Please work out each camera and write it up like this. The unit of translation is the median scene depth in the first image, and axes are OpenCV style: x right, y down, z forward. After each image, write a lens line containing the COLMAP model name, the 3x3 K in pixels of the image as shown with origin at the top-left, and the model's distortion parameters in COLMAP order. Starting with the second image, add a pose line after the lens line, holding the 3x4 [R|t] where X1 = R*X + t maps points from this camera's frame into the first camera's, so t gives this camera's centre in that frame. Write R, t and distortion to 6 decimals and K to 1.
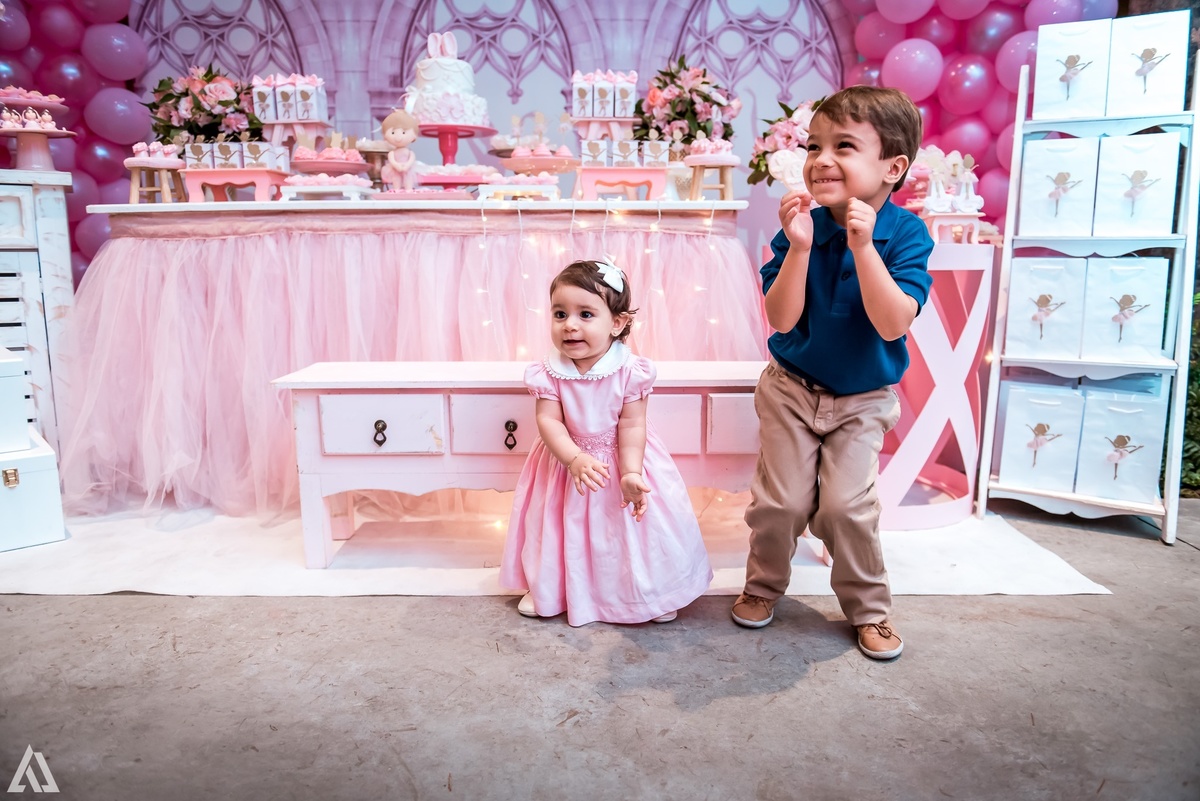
lens RADIAL K [[820.2, 0, 601.3], [0, 820.2, 403.5], [0, 0, 1]] dist [-0.019101, -0.001410]
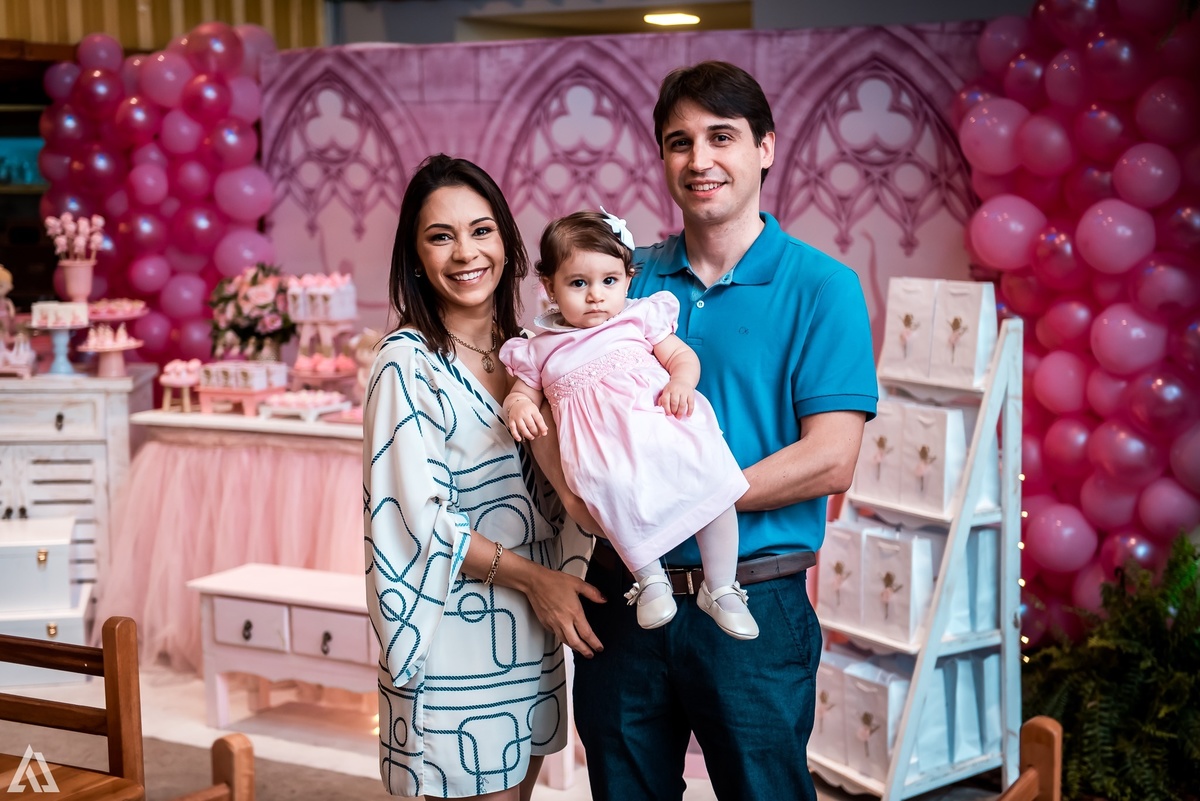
lens RADIAL K [[1887.5, 0, 600.7], [0, 1887.5, 403.0], [0, 0, 1]] dist [0.035376, 0.000000]
pose [[0.864458, 0.054888, -0.499699, 0.897933], [-0.078849, 0.996522, -0.026945, -0.151876], [0.496482, 0.062694, 0.865780, -0.720521]]
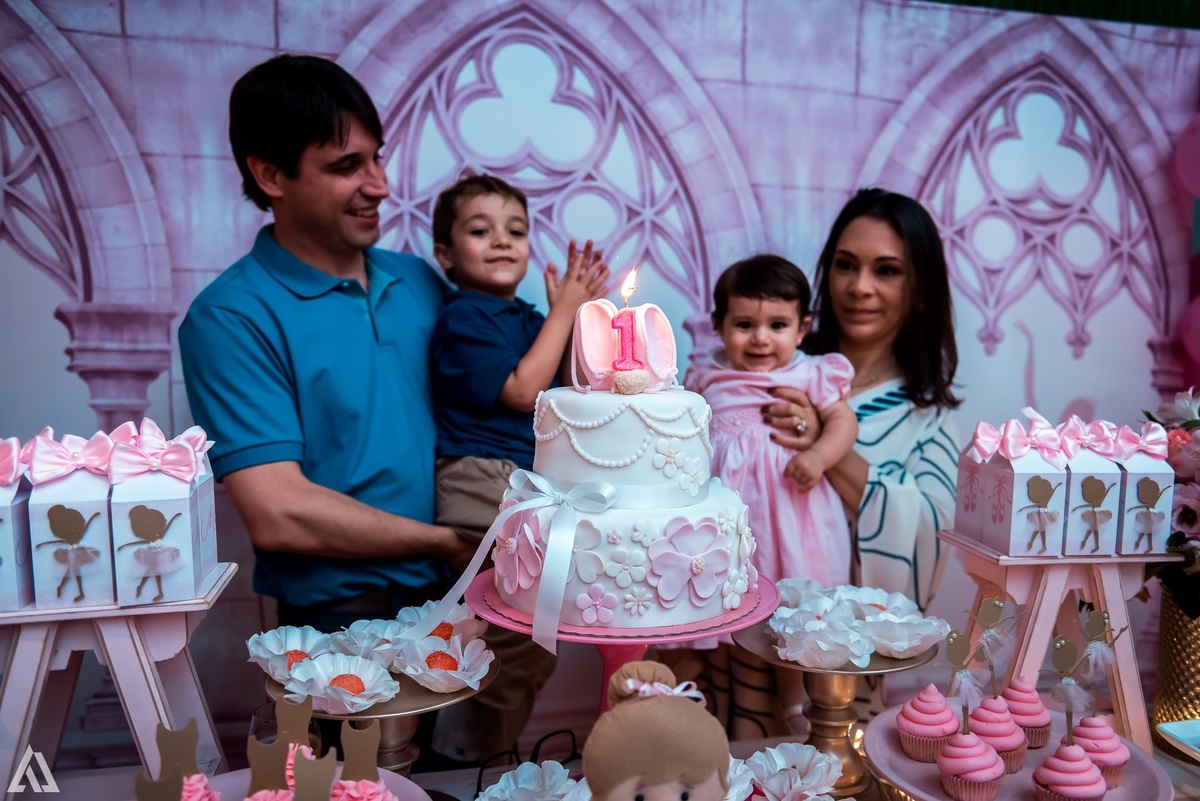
lens RADIAL K [[912.2, 0, 631.2], [0, 912.2, 405.8], [0, 0, 1]] dist [-0.010065, -0.000103]
pose [[0.972028, -0.007148, 0.234757, -0.208286], [0.030538, 0.994898, -0.096152, -0.286928], [-0.232872, 0.100632, 0.967287, 0.499134]]
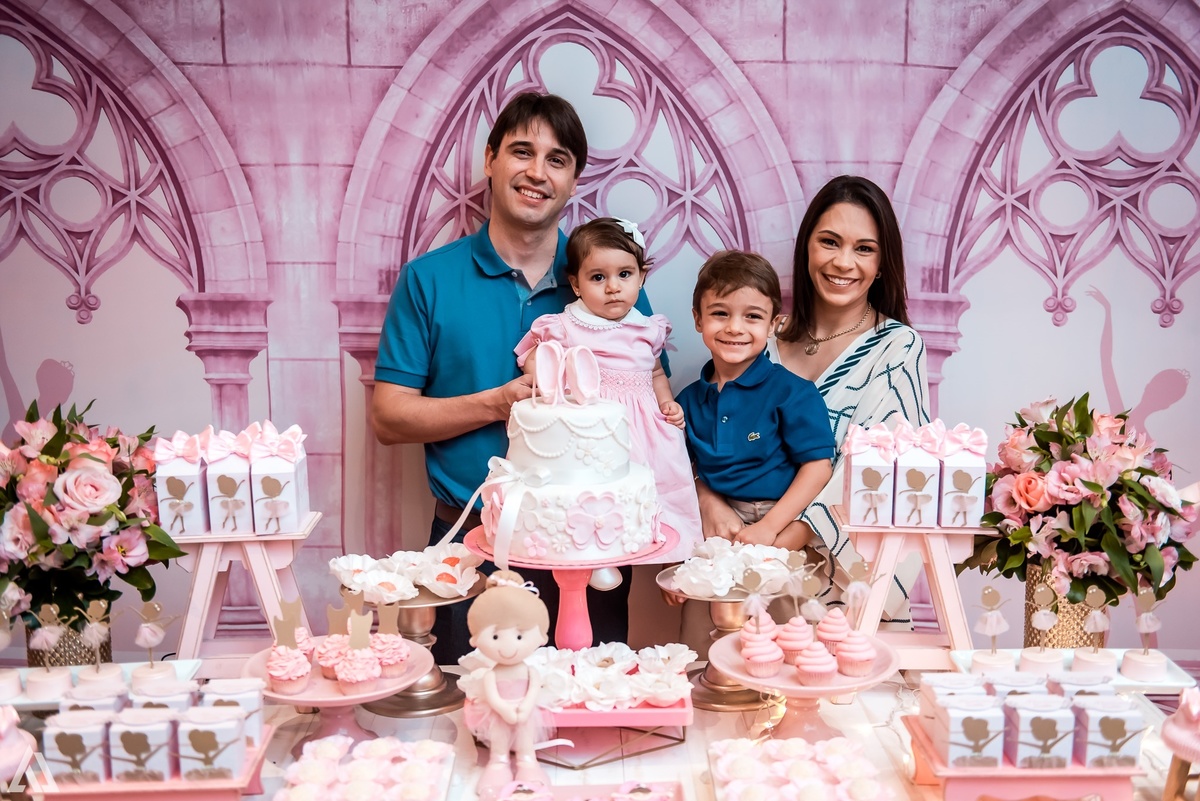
lens RADIAL K [[1396.7, 0, 608.4], [0, 1396.7, 402.2], [0, 0, 1]] dist [0.002791, 0.000000]
pose [[0.999589, -0.009680, 0.026988, -0.145512], [0.010377, 0.999613, -0.025798, -0.302261], [-0.026728, 0.026068, 0.999303, 0.153859]]
